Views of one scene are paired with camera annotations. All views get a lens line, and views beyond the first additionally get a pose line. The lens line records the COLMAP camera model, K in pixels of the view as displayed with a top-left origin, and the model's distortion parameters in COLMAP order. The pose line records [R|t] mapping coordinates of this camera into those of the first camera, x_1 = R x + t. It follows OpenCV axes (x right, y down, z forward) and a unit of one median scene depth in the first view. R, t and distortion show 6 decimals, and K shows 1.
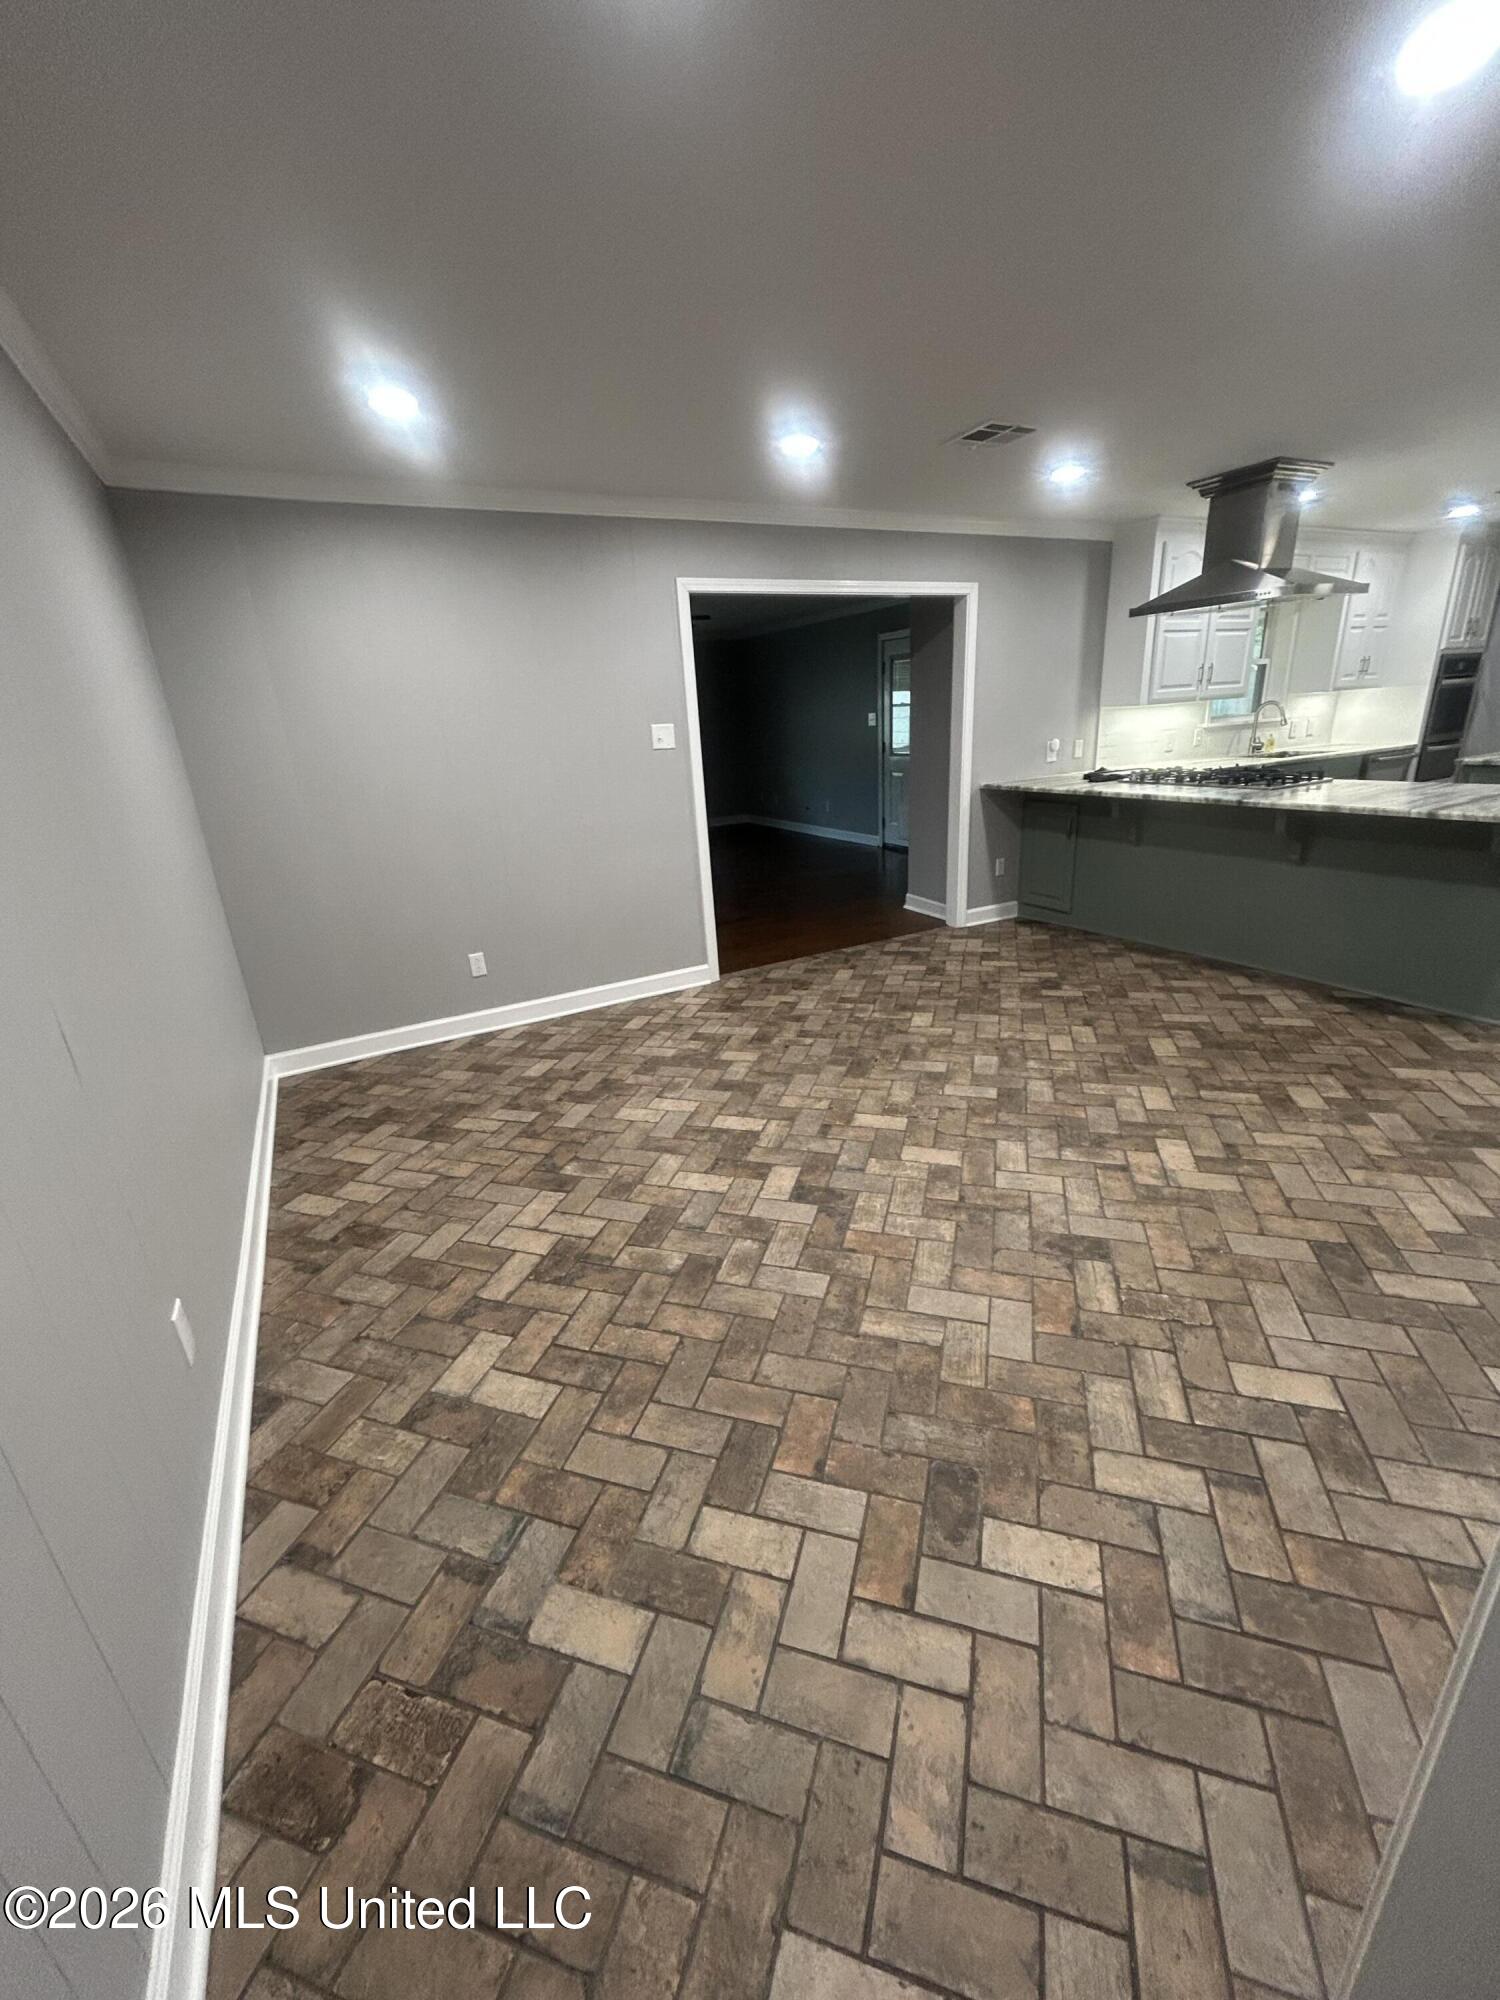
lens RADIAL K [[800.7, 0, 753.4], [0, 800.7, 998.6], [0, 0, 1]] dist [0.001177, 0.000793]
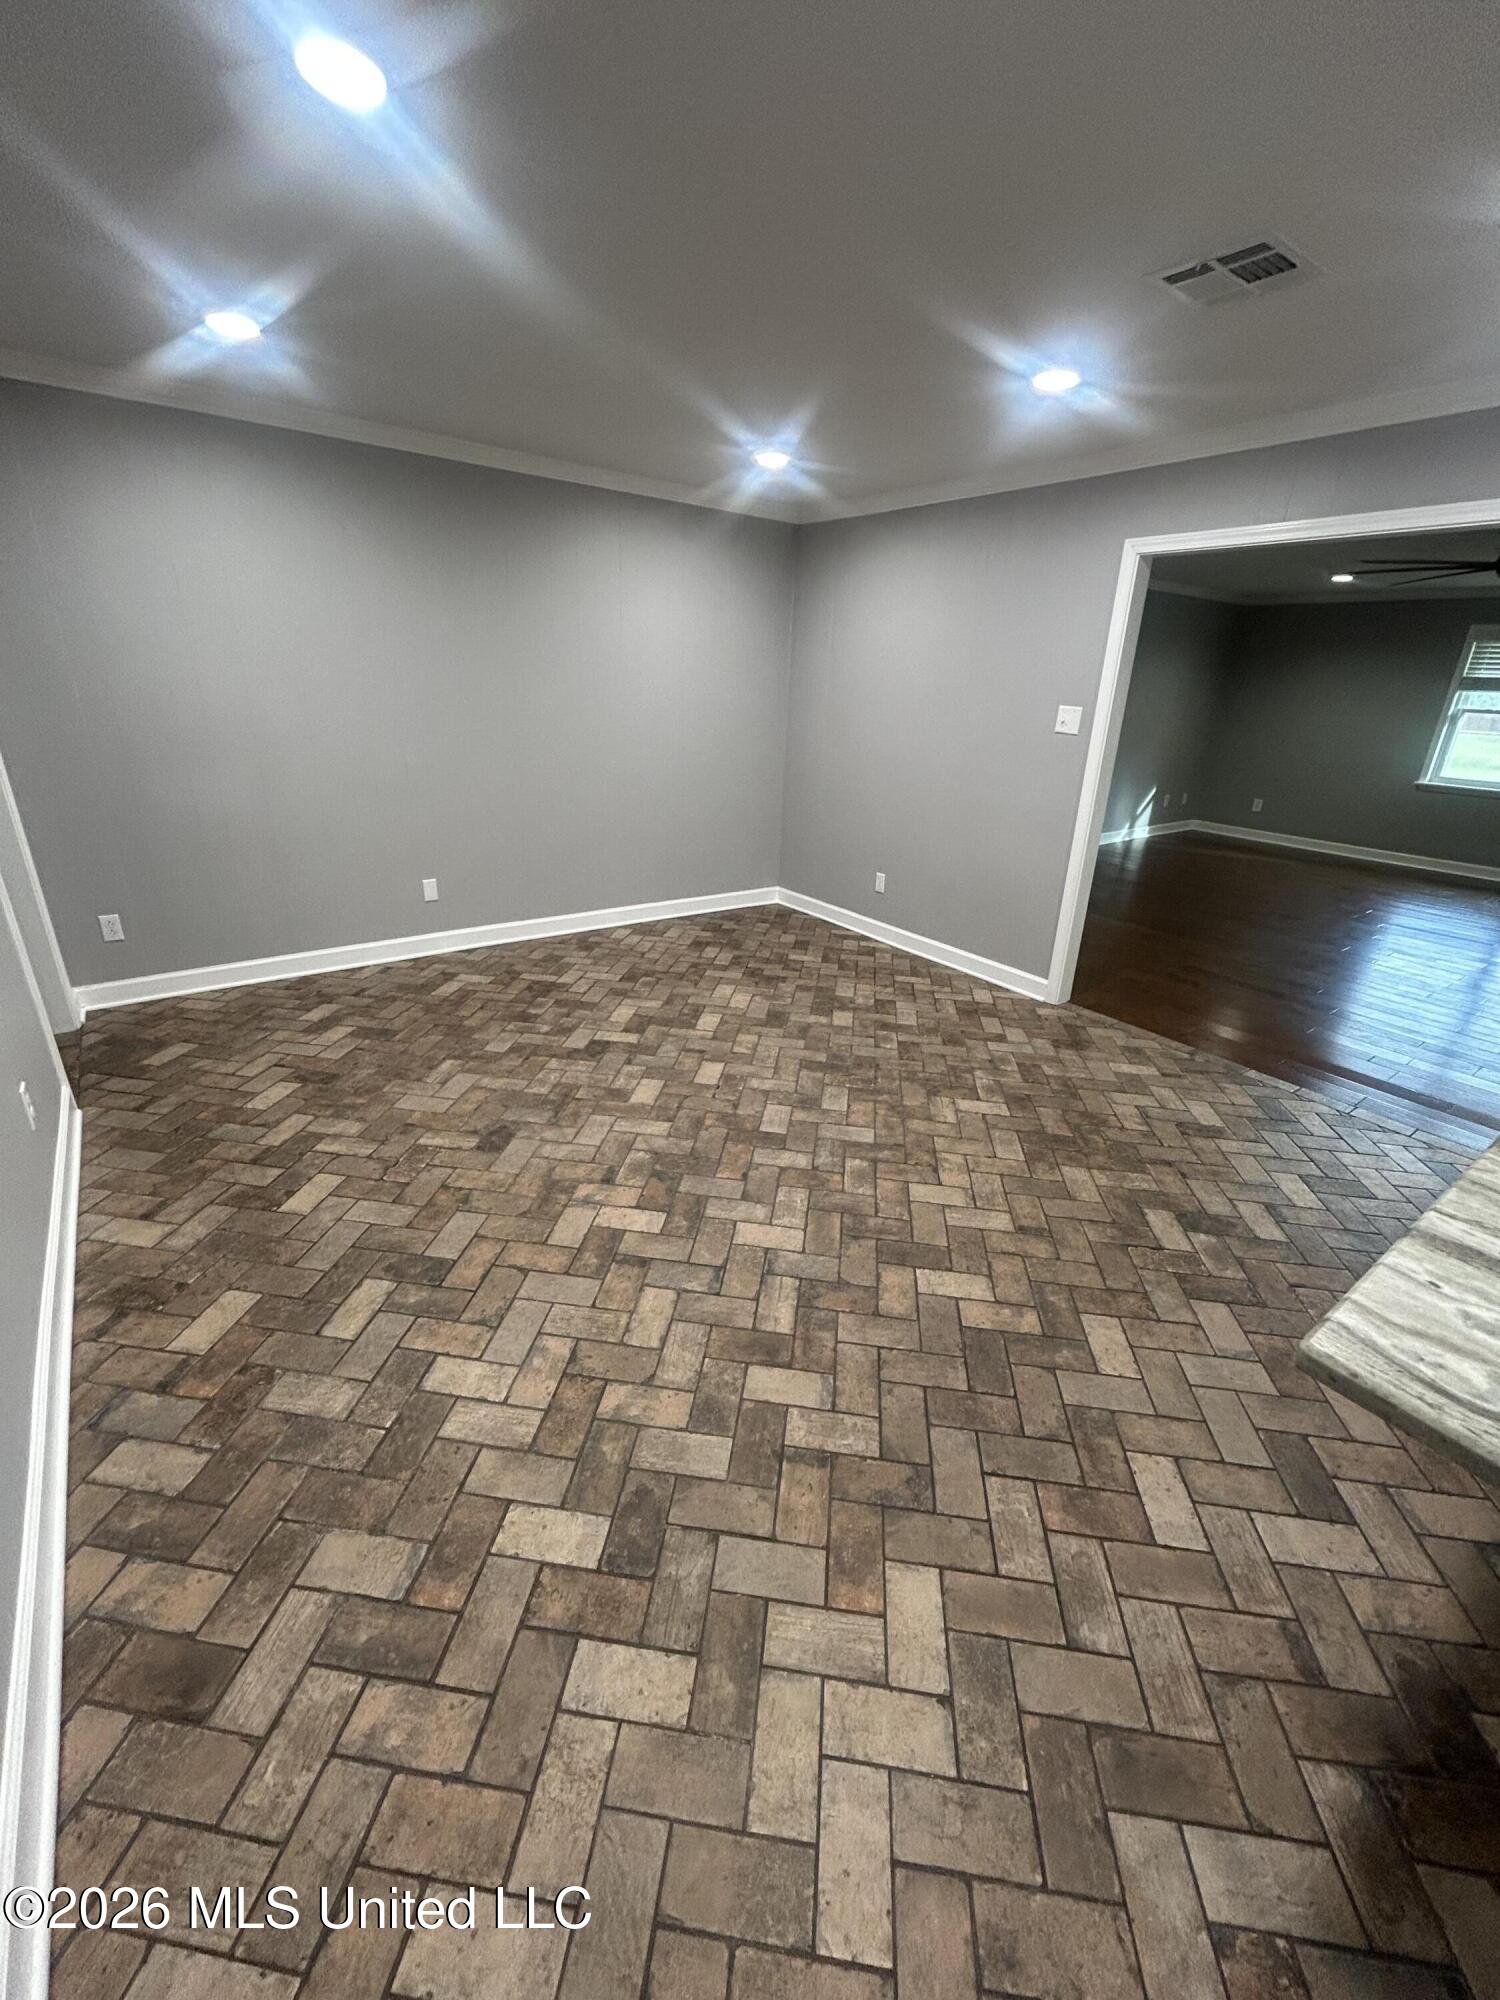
lens RADIAL K [[800.7, 0, 753.4], [0, 800.7, 998.6], [0, 0, 1]] dist [0.001177, 0.000793]
pose [[0.152260, 0.428175, -0.890777, 1.045366], [-0.374314, 0.859128, 0.348981, -0.322180], [0.914717, 0.280294, 0.291082, 0.671228]]
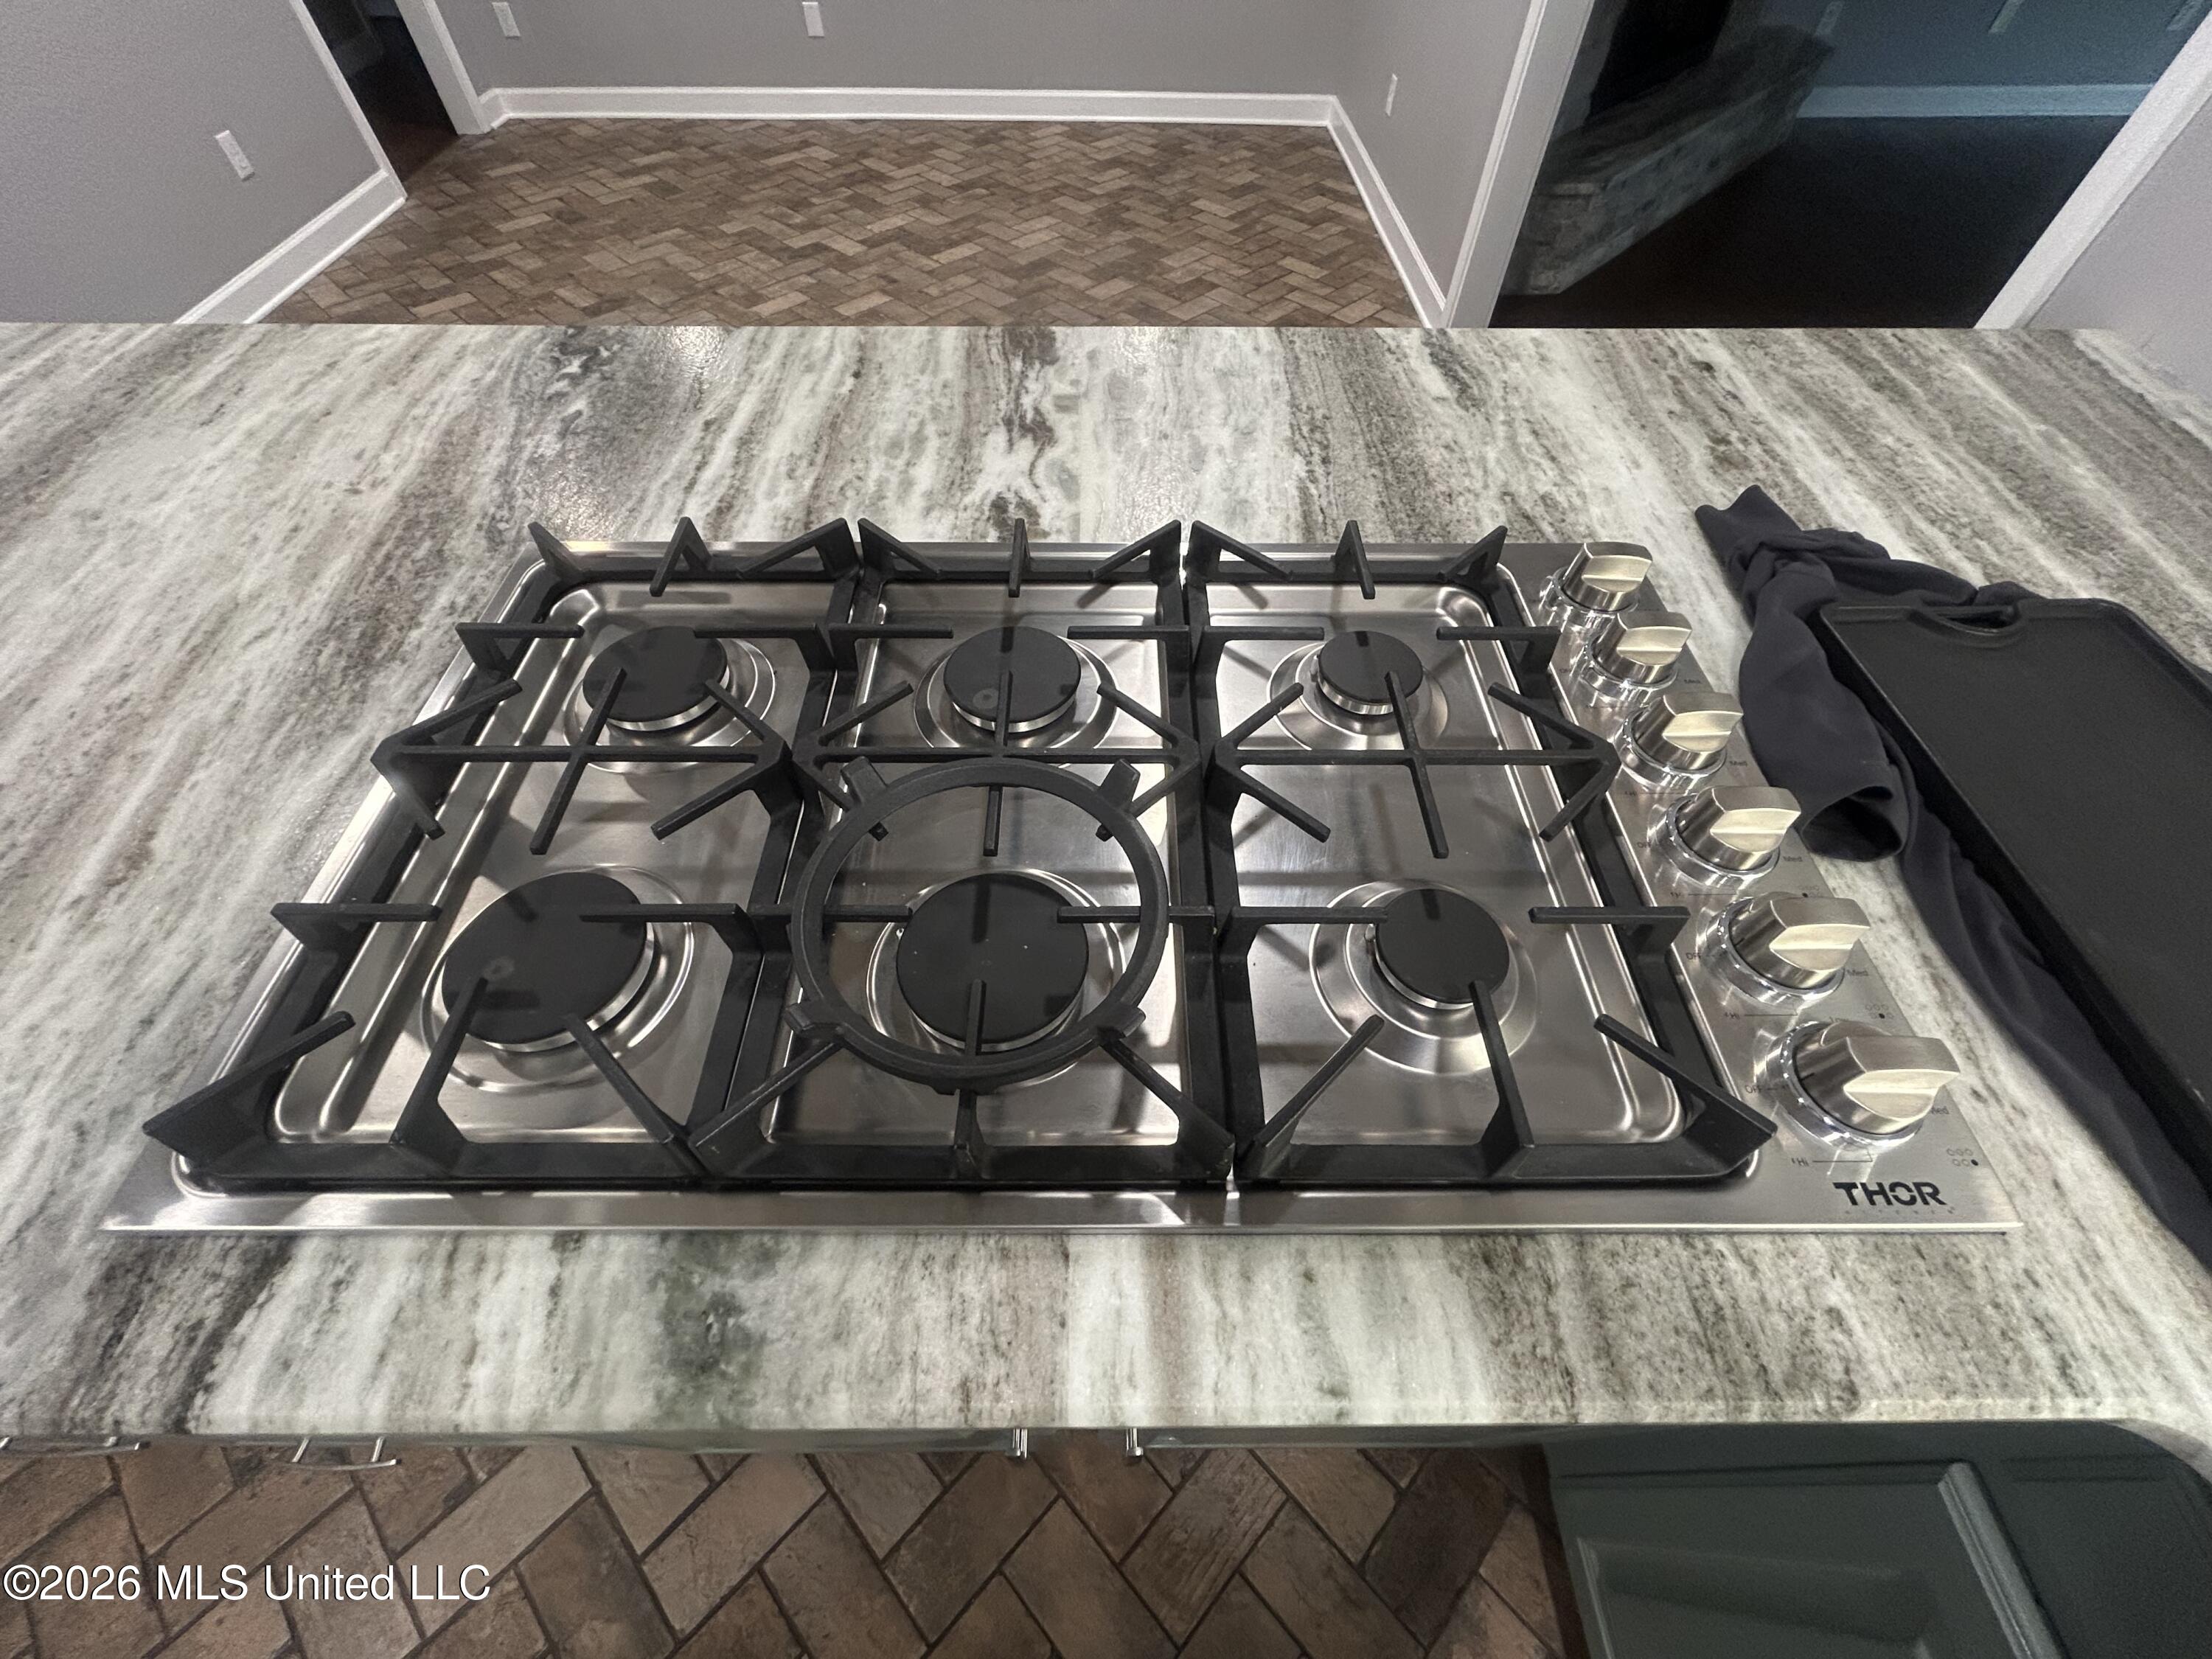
lens RADIAL K [[891.1, 0, 1100.4], [0, 891.1, 828.4], [0, 0, 1]] dist [-0.001512, -0.000268]
pose [[-0.464231, 0.742391, -0.483058, 0.947678], [-0.272089, 0.399483, 0.875432, -0.568237], [0.842886, 0.537837, 0.016544, 1.475483]]
